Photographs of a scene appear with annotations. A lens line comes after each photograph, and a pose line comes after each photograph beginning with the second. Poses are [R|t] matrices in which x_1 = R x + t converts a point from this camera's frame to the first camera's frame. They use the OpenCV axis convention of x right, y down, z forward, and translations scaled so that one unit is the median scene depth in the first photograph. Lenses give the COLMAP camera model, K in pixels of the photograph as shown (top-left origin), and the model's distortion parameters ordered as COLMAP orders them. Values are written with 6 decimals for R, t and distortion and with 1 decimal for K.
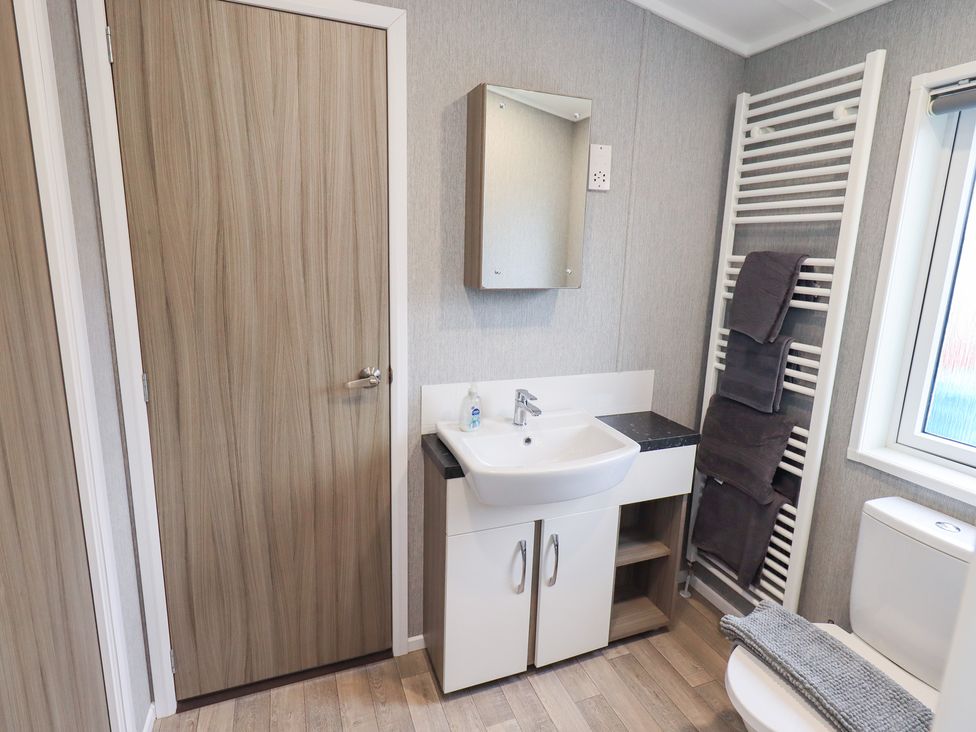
lens RADIAL K [[523.6, 0, 493.2], [0, 523.6, 356.7], [0, 0, 1]] dist [0.009095, -0.001276]
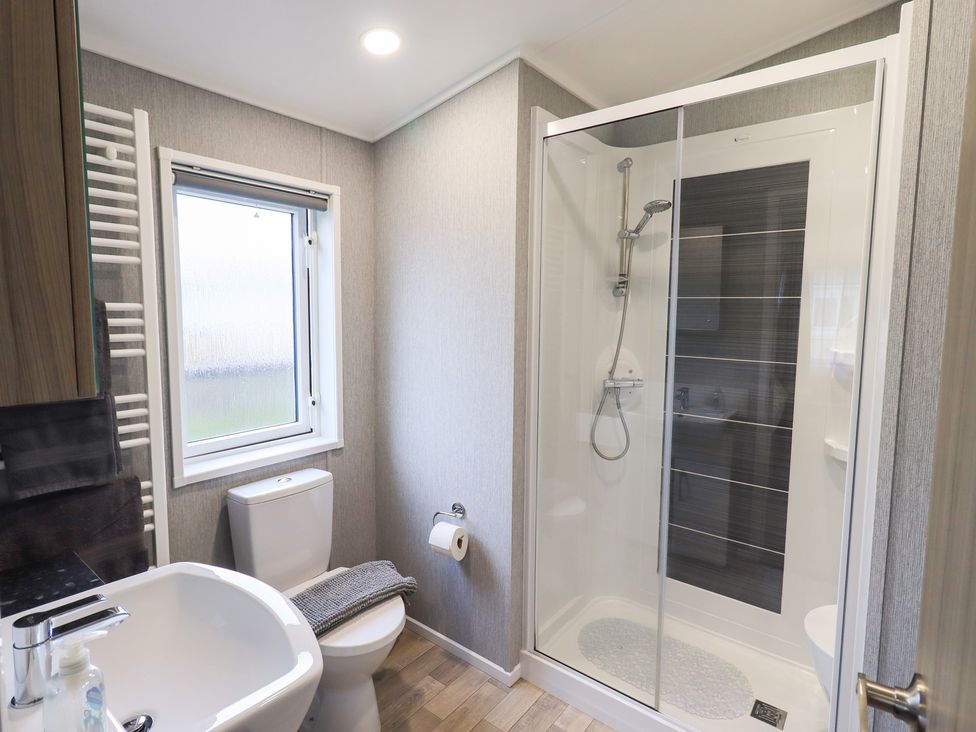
lens RADIAL K [[523.6, 0, 493.2], [0, 523.6, 356.7], [0, 0, 1]] dist [0.009095, -0.001276]
pose [[-0.522525, -0.116898, 0.844572, -0.562603], [0.138444, 0.965779, 0.219328, -0.220415], [-0.841309, 0.231530, -0.488460, 0.976273]]
